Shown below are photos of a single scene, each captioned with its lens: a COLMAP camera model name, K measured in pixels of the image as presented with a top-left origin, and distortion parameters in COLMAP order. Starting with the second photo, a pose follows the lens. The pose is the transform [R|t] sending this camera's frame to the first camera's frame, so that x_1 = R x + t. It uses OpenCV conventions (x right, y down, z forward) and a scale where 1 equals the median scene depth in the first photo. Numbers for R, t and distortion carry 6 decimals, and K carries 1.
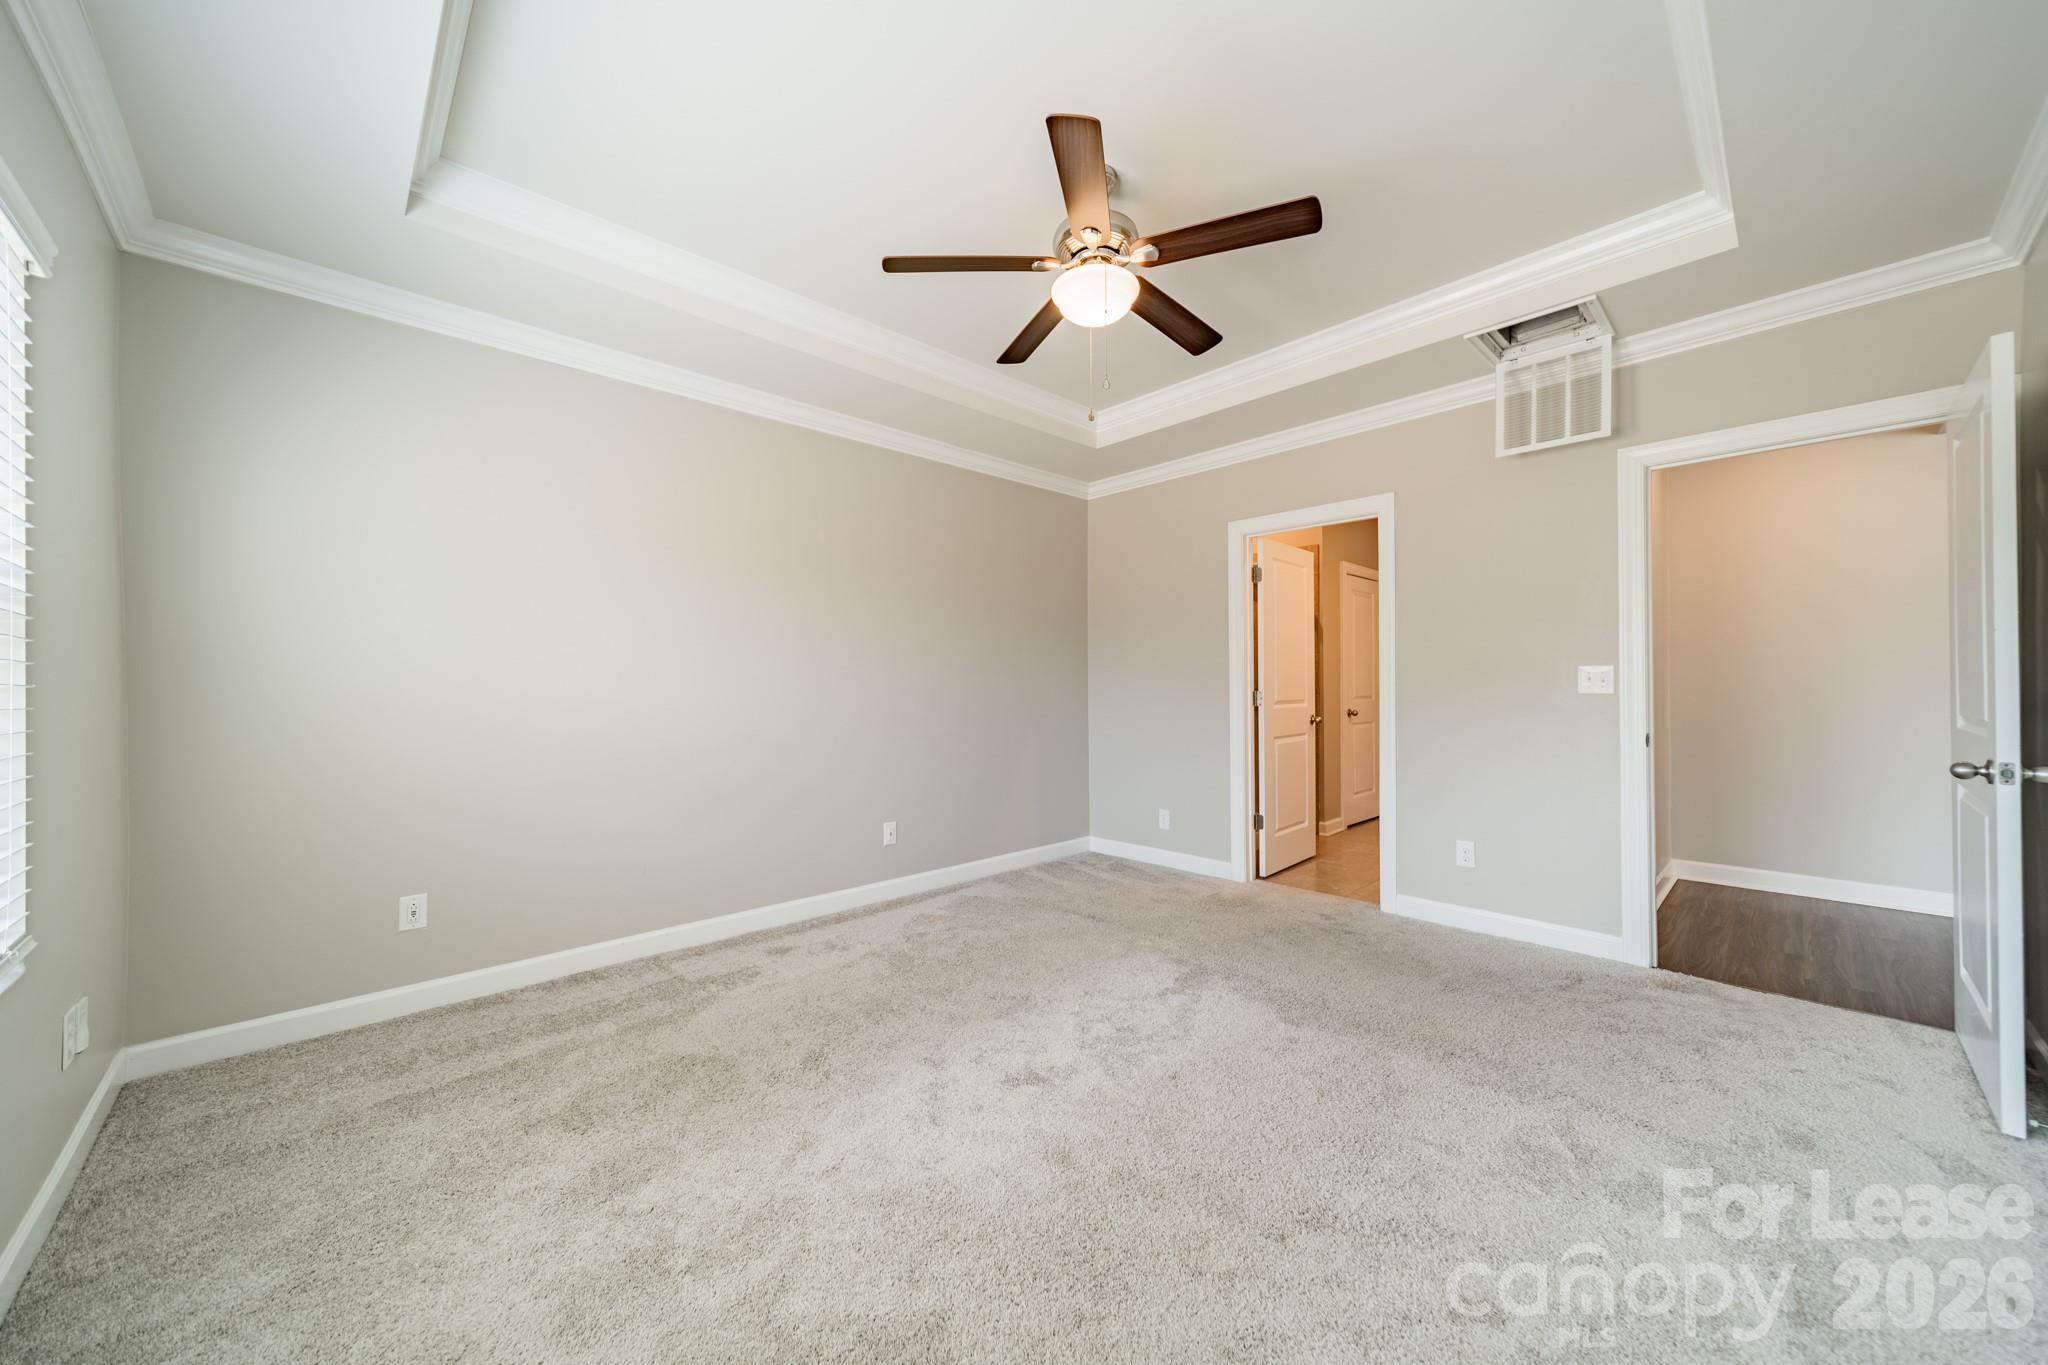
lens RADIAL K [[726.0, 0, 1042.0], [0, 726.0, 687.9], [0, 0, 1]] dist [0.005513, -0.000210]
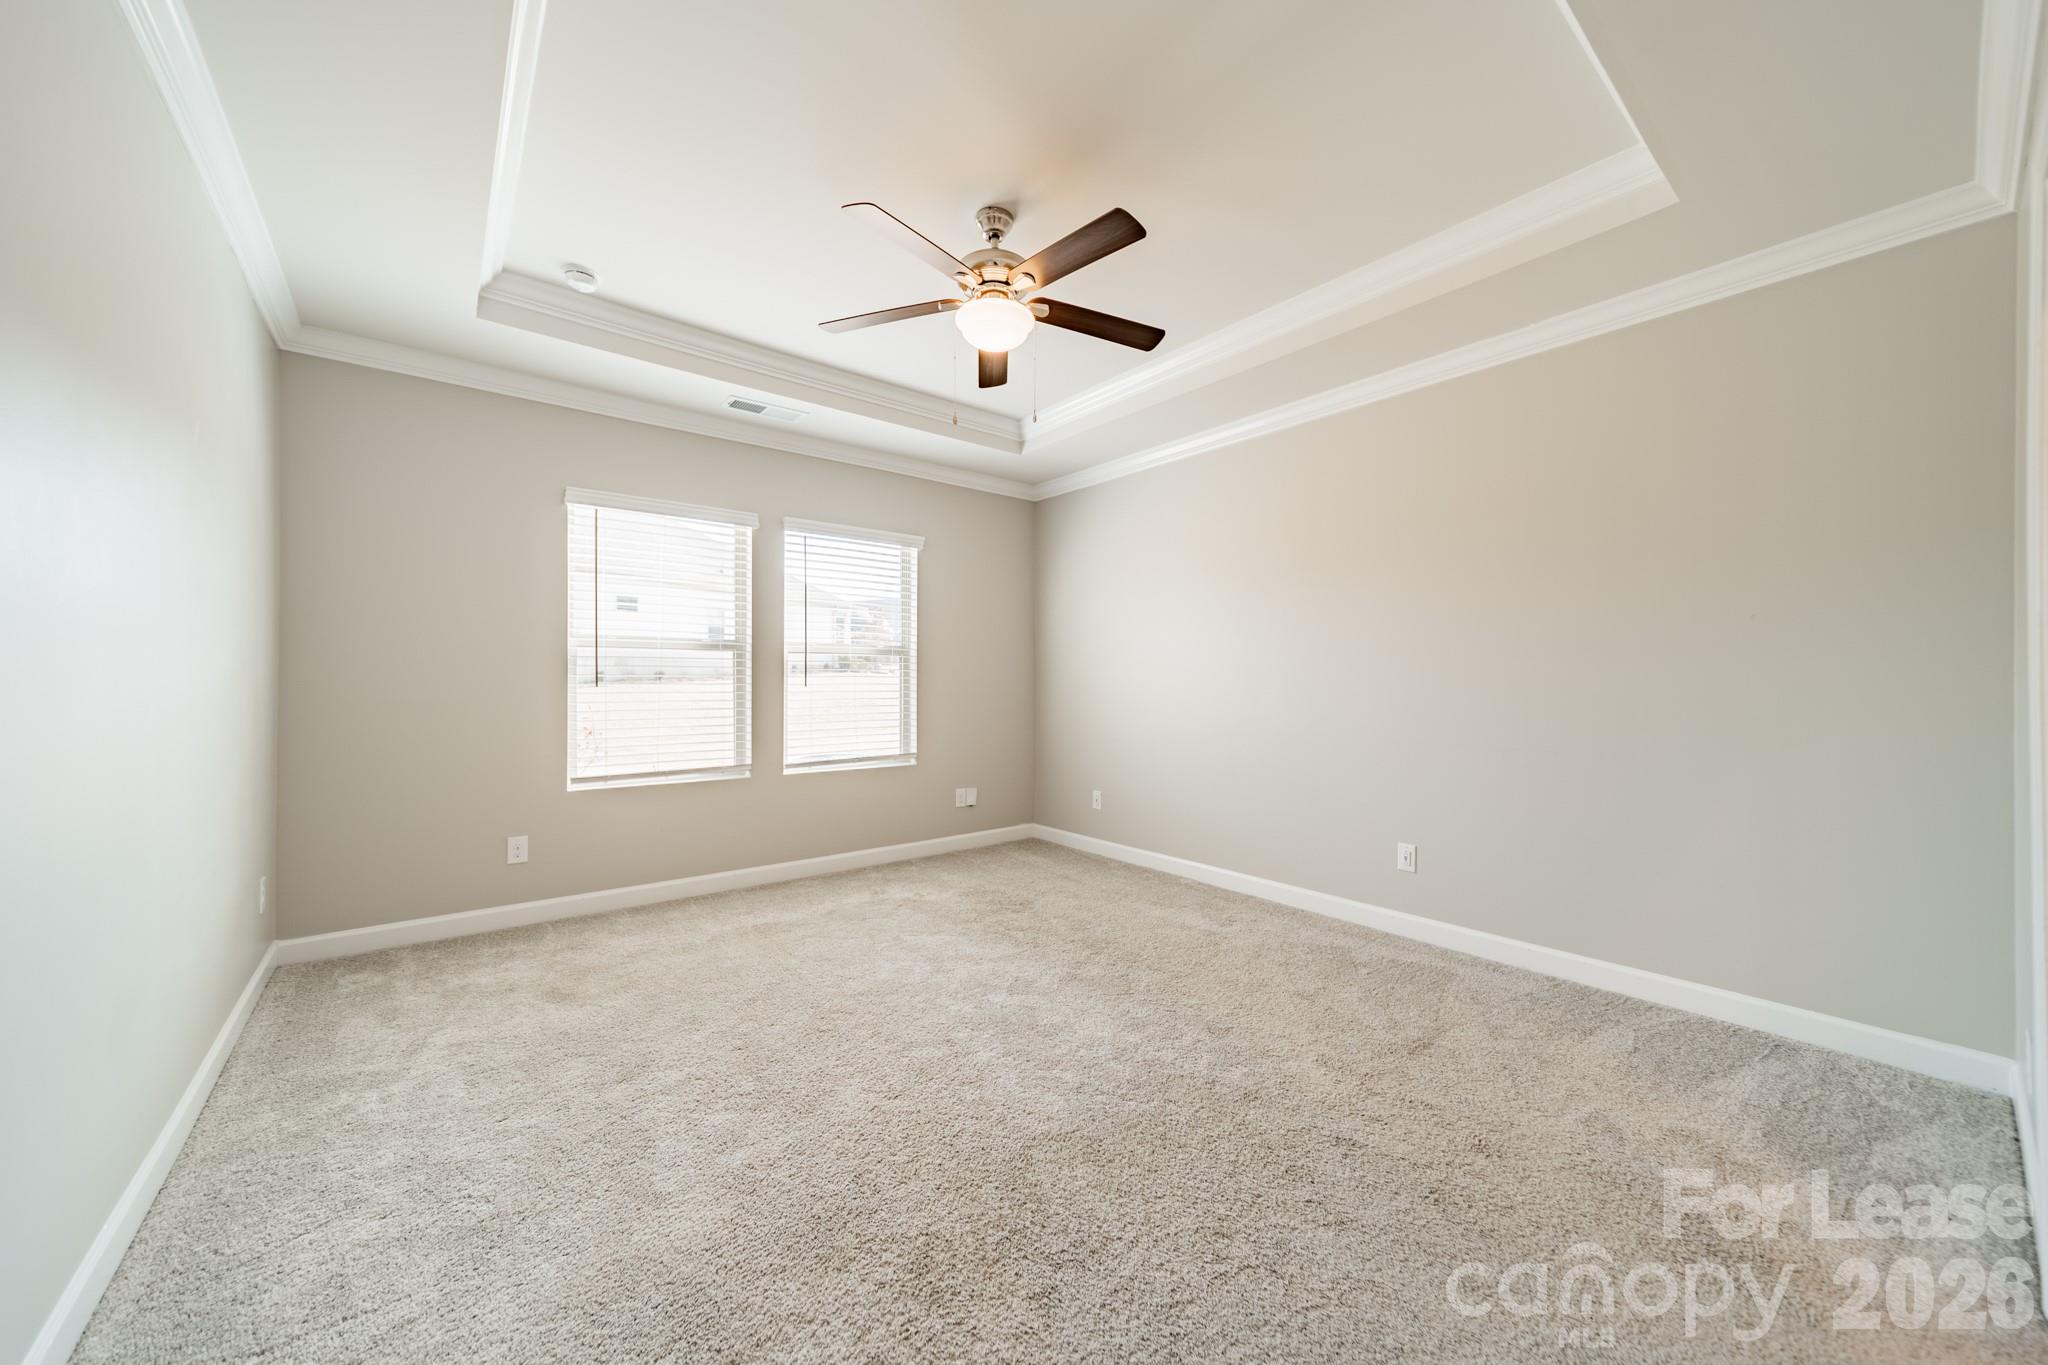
lens RADIAL K [[726.0, 0, 1035.1], [0, 726.0, 682.3], [0, 0, 1]] dist [0.005513, -0.000210]
pose [[-0.087666, 0.000113, -0.996150, 1.012383], [-0.007112, 0.999974, 0.000739, 0.004152], [0.996125, 0.007150, -0.087663, 1.003393]]
